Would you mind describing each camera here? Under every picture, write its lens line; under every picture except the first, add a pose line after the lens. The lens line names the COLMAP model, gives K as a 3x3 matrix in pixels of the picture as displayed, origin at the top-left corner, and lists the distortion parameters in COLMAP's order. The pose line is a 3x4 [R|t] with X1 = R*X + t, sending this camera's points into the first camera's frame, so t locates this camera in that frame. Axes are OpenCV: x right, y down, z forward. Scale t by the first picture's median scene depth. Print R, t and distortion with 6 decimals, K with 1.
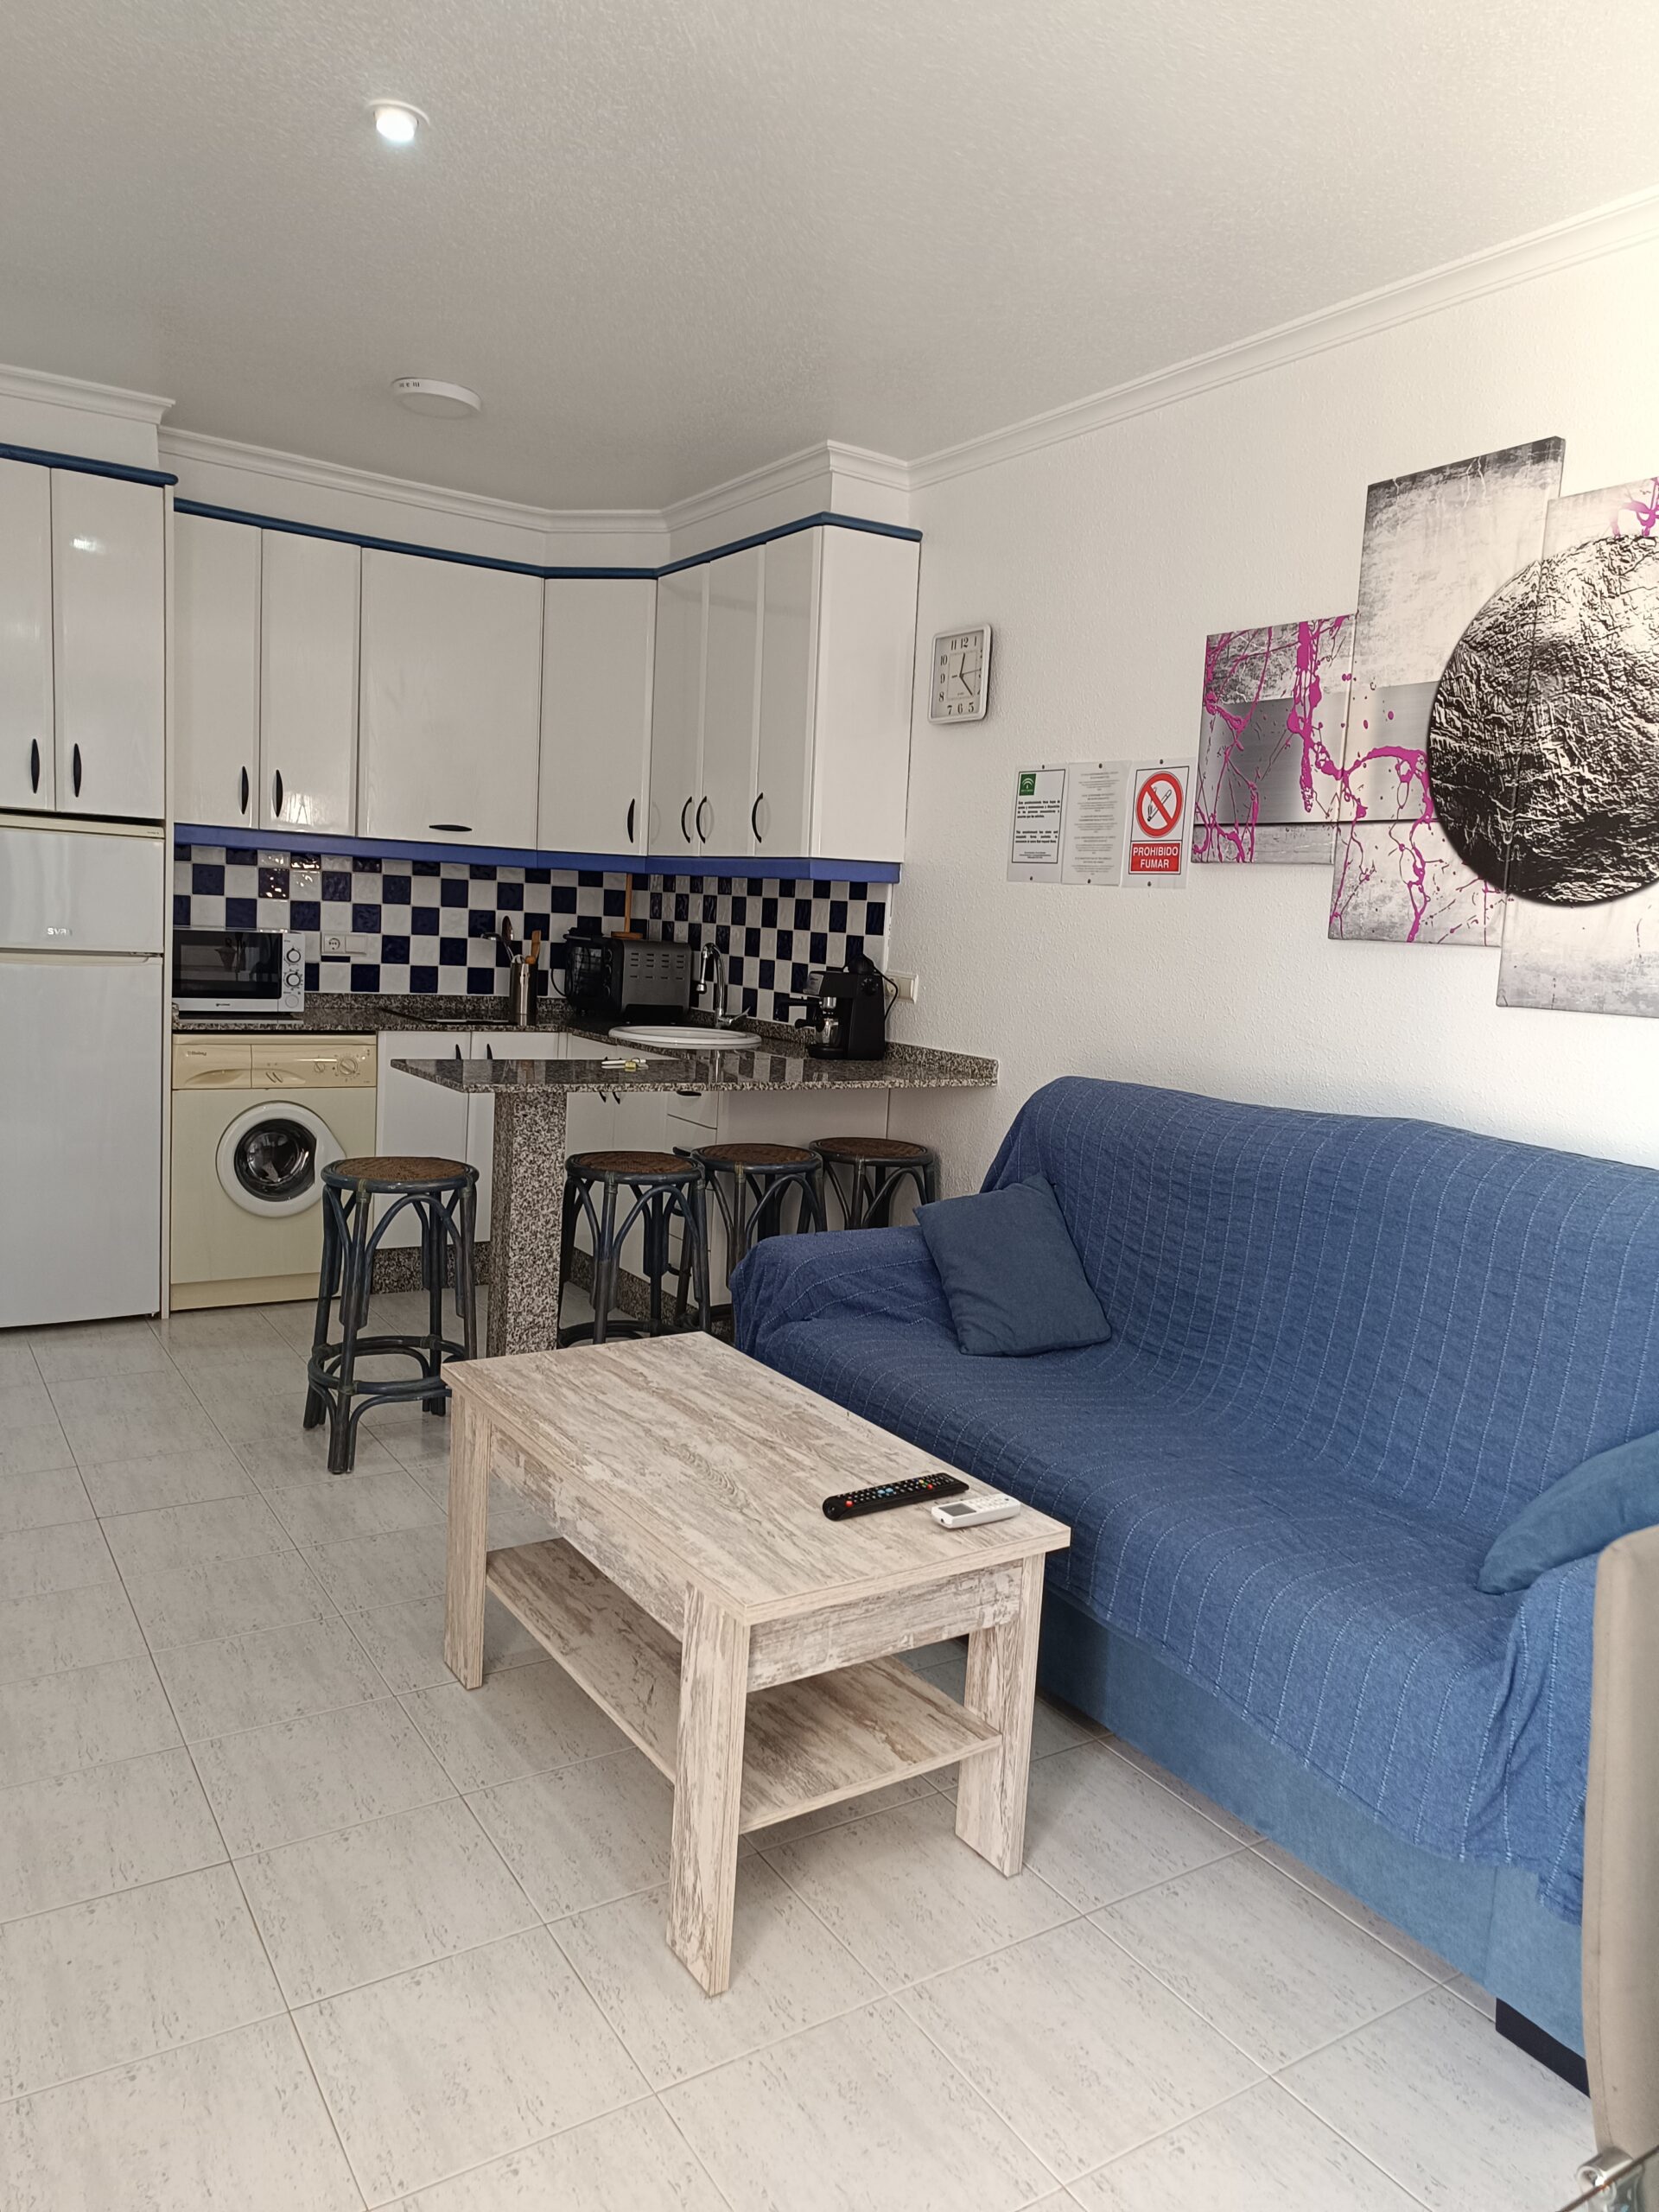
lens RADIAL K [[1505.7, 0, 818.8], [0, 1505.7, 1097.4], [0, 0, 1]] dist [0.021668, -0.018940]
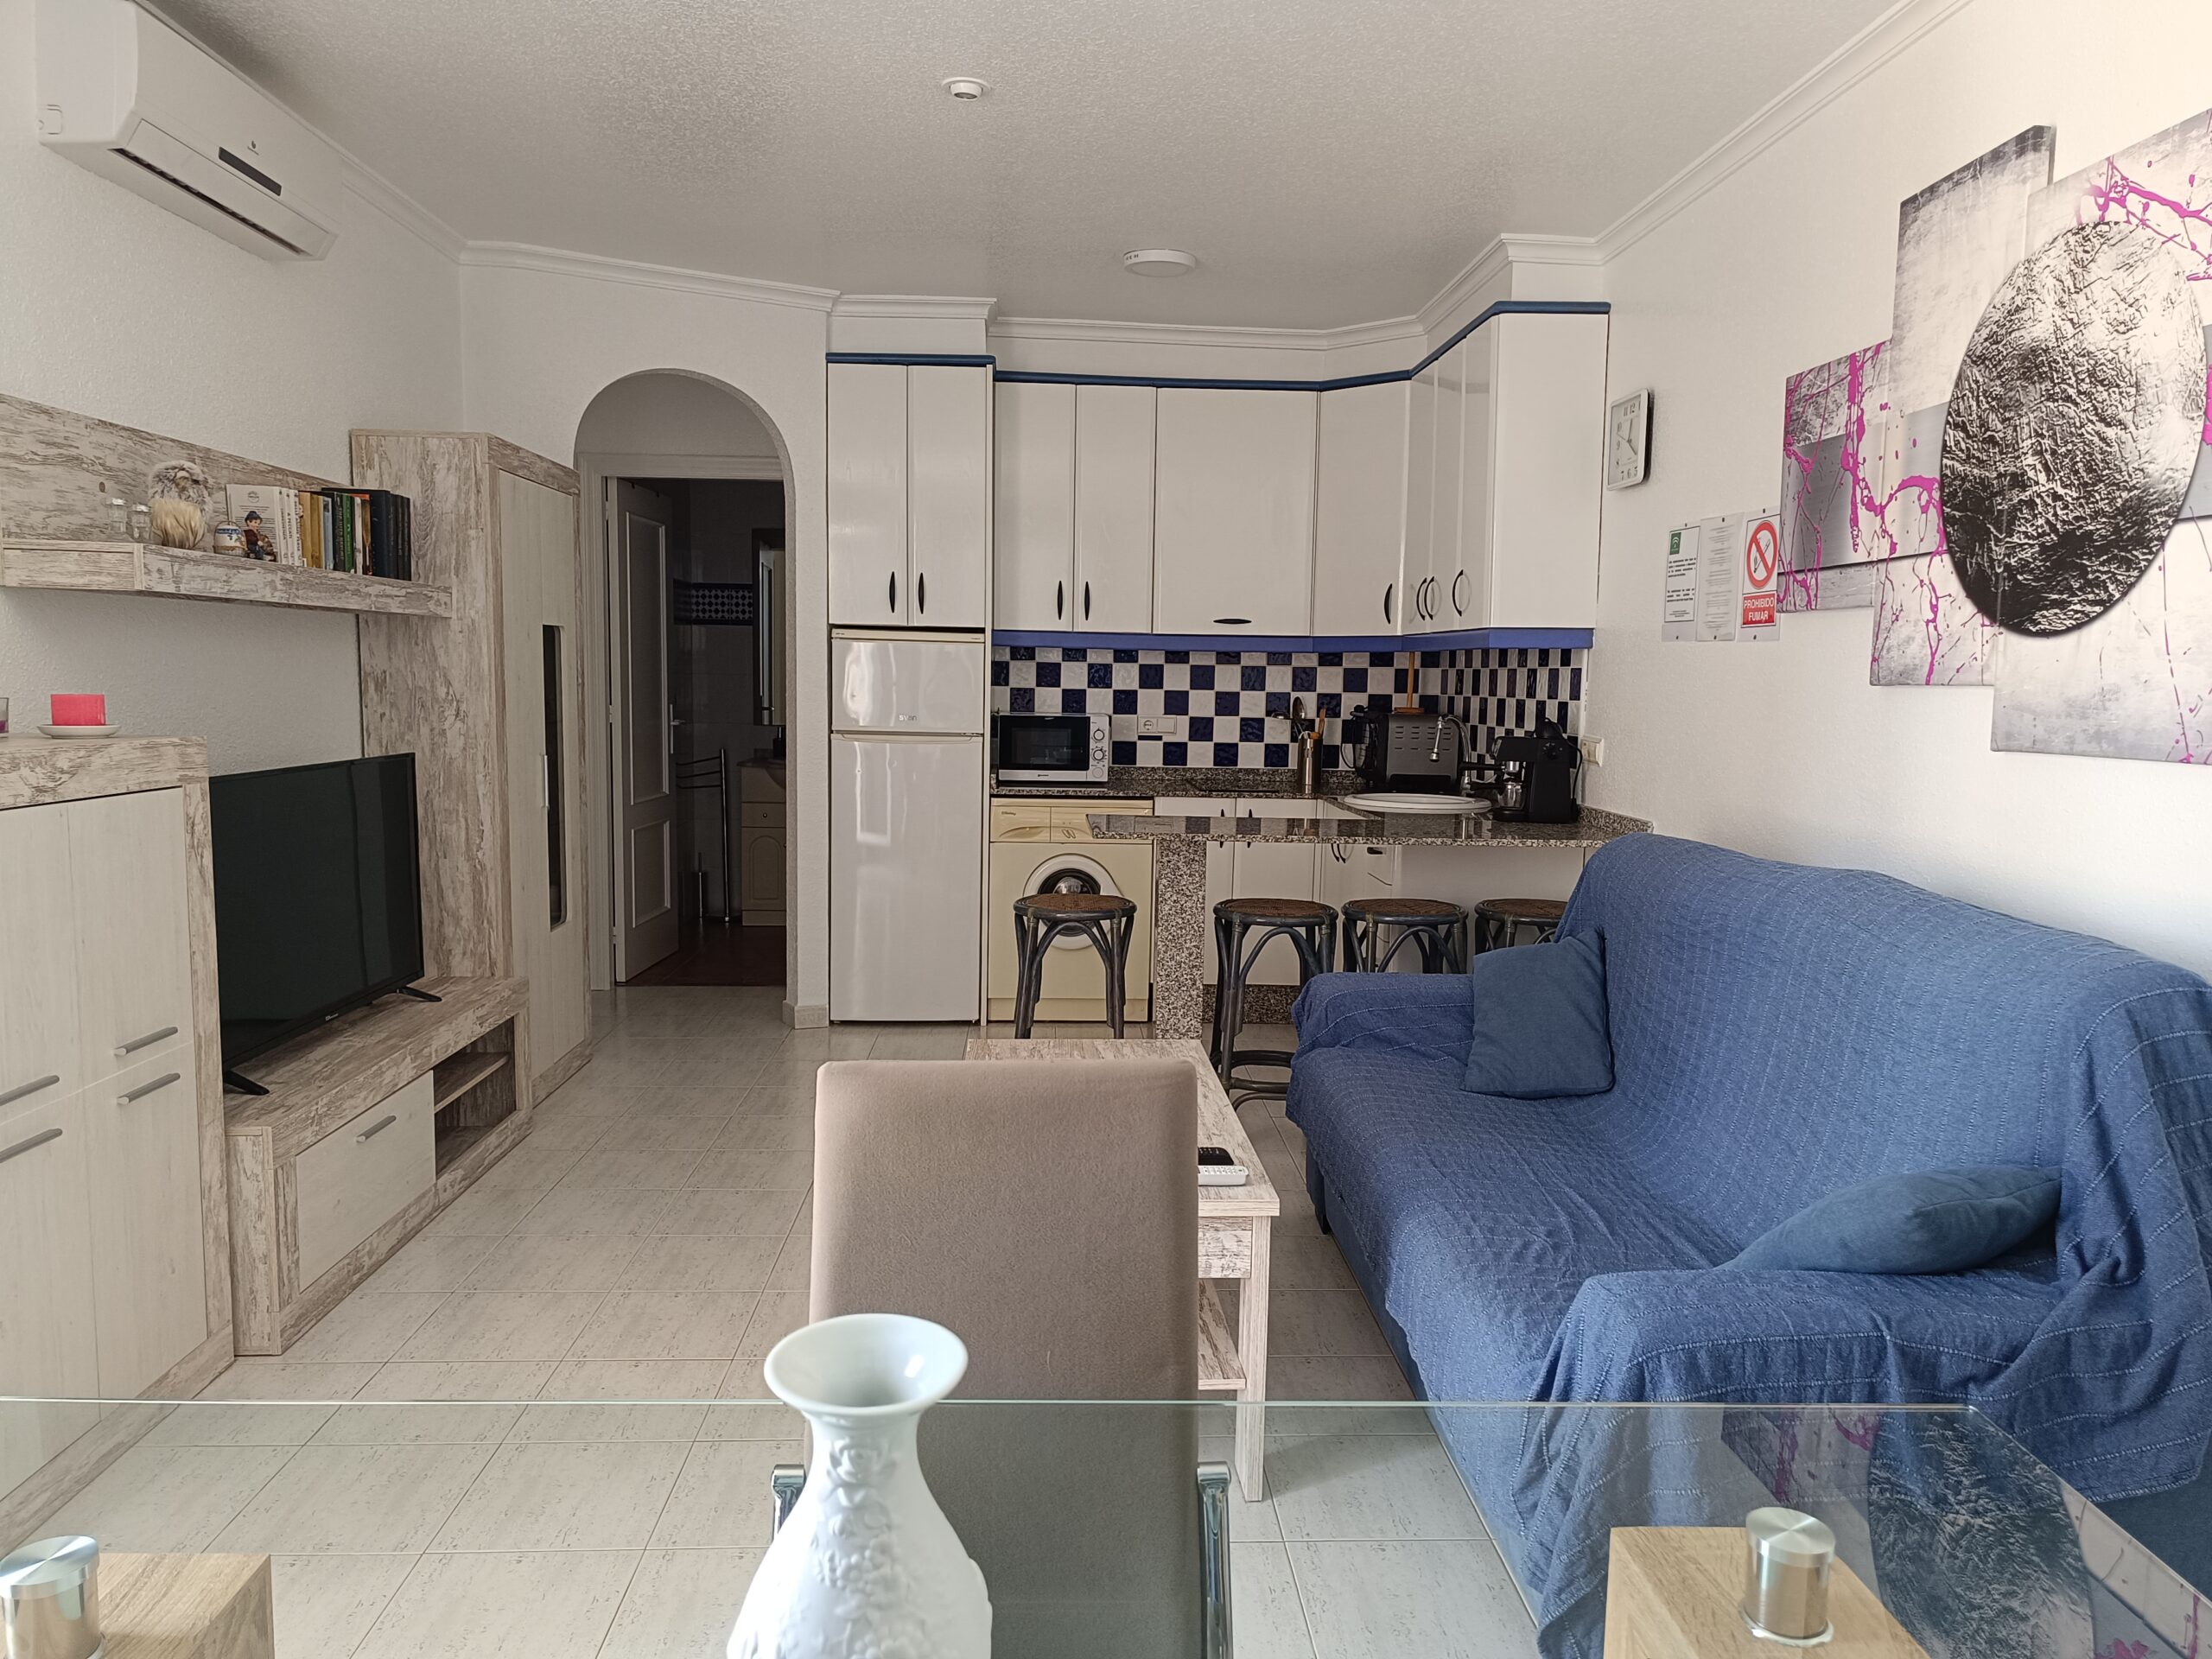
lens RADIAL K [[1505.7, 0, 1132.9], [0, 1505.7, 835.8], [0, 0, 1]] dist [0.021668, -0.018940]
pose [[0.872073, 0.012668, -0.489212, 0.408825], [-0.029897, 0.999177, -0.027421, 0.028606], [0.488462, 0.038539, 0.871734, -0.038994]]
